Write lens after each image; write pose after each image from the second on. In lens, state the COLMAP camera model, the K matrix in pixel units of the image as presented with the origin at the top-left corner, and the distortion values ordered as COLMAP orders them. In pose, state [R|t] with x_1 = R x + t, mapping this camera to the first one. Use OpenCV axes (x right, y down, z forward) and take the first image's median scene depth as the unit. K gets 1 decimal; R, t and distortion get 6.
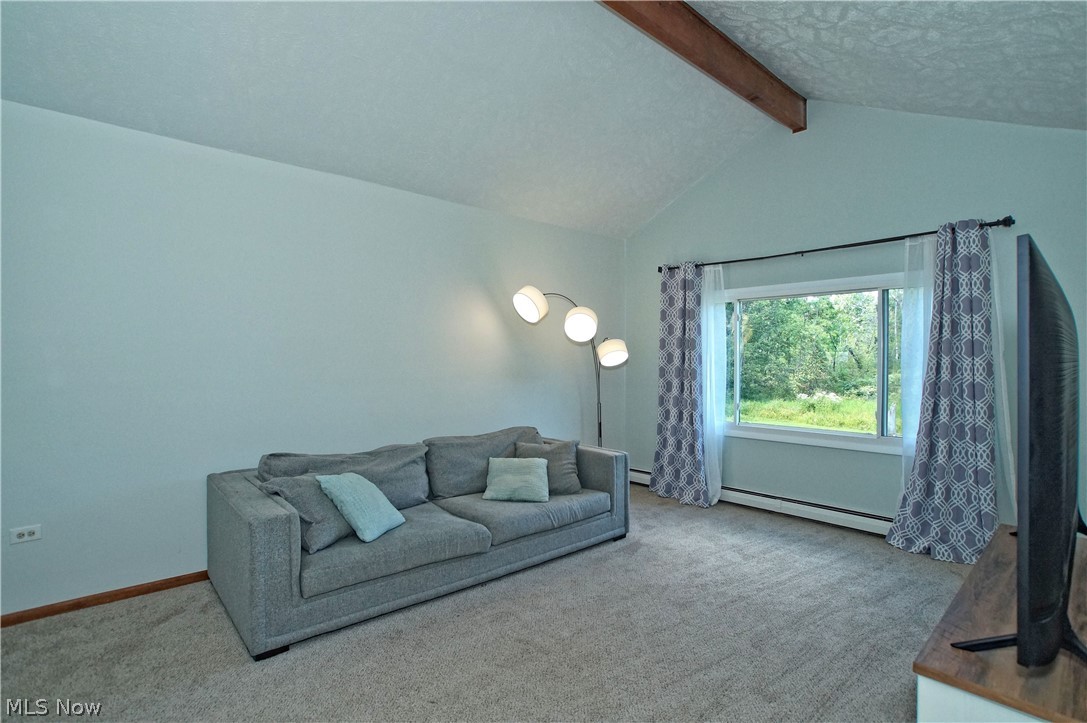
lens RADIAL K [[527.0, 0, 545.2], [0, 527.0, 363.0], [0, 0, 1]] dist [-0.057714, 0.022678]
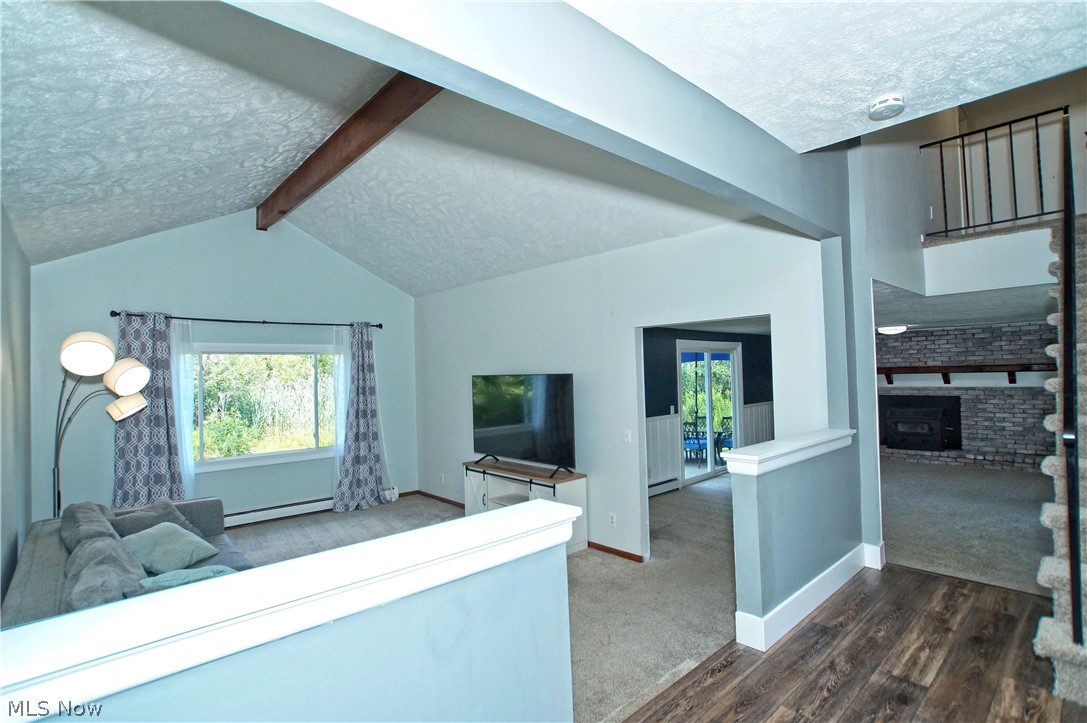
lens RADIAL K [[527.0, 0, 542.3], [0, 527.0, 361.5], [0, 0, 1]] dist [-0.057714, 0.022678]
pose [[-0.001261, 0.018387, 0.999830, -0.972677], [0.031376, 0.999339, -0.018338, -0.072188], [-0.999507, 0.031348, -0.001837, 0.330314]]
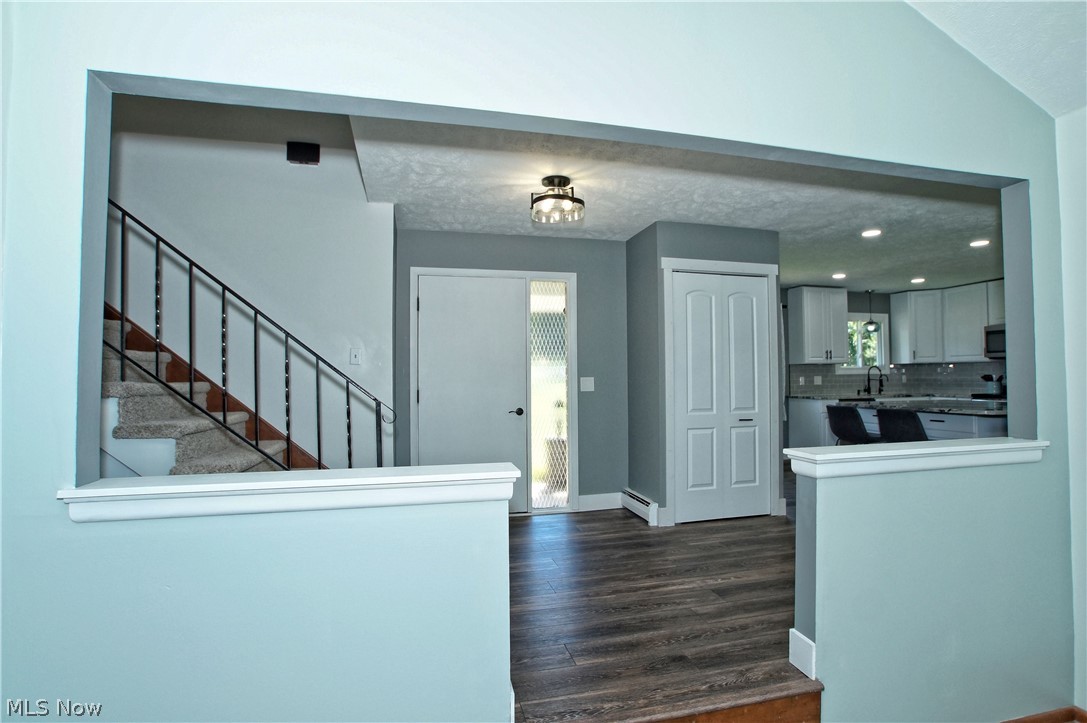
lens RADIAL K [[527.0, 0, 544.4], [0, 527.0, 365.0], [0, 0, 1]] dist [-0.057714, 0.022678]
pose [[-0.471564, -0.021586, -0.881567, 0.016192], [0.002562, 0.999663, -0.025848, -0.042862], [0.881828, -0.014448, -0.471350, 0.340110]]
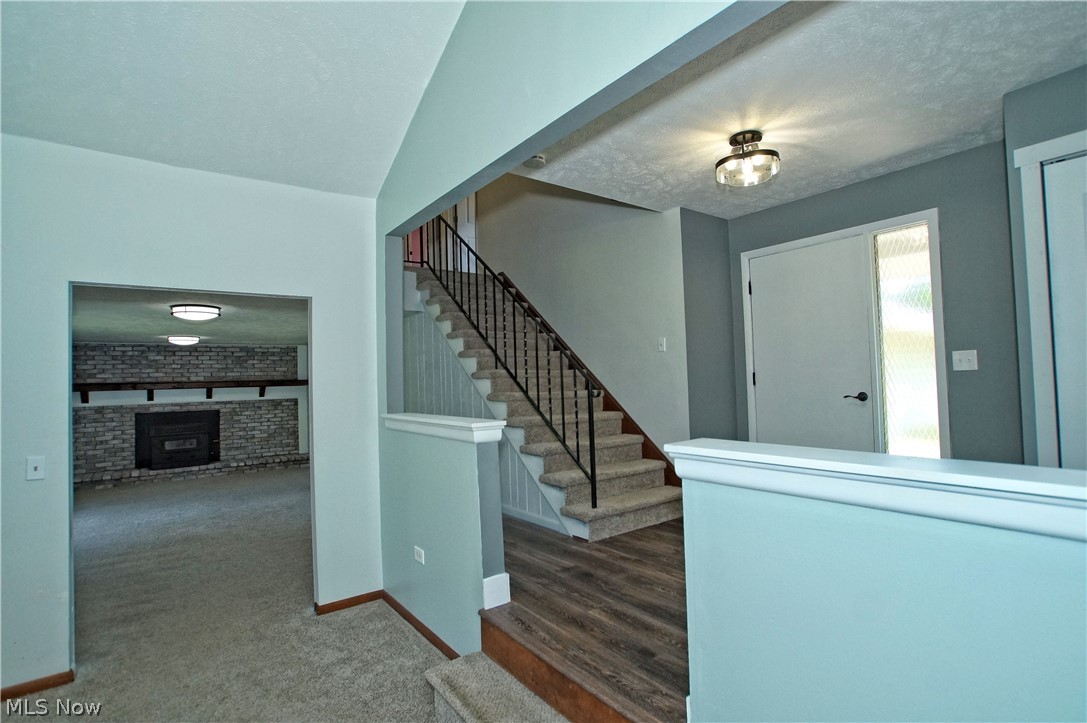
lens RADIAL K [[527.0, 0, 547.3], [0, 527.0, 361.1], [0, 0, 1]] dist [-0.057714, 0.022678]
pose [[-0.995314, 0.028376, 0.092443, -0.497025], [0.025664, 0.999209, -0.030389, -0.021162], [-0.093232, -0.027874, -0.995254, 0.728694]]
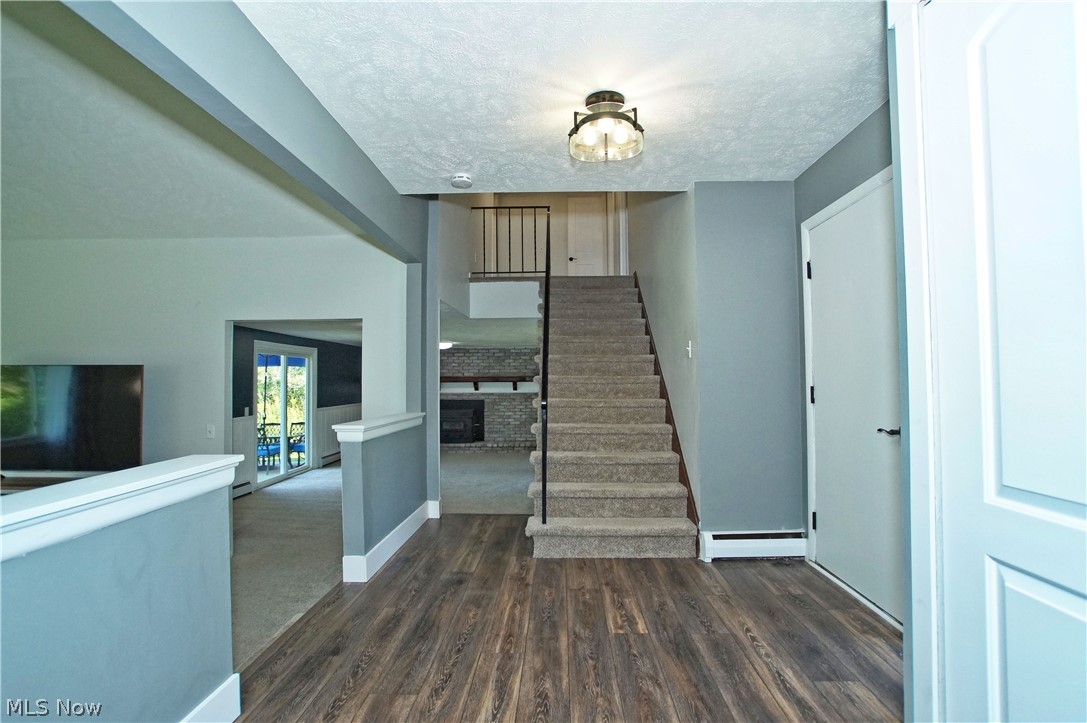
lens RADIAL K [[527.0, 0, 546.8], [0, 527.0, 364.1], [0, 0, 1]] dist [-0.057714, 0.022678]
pose [[-0.723954, 0.020621, 0.689540, -1.084083], [0.005276, 0.999689, -0.024356, -0.036476], [-0.689828, -0.013995, -0.723838, 0.448784]]
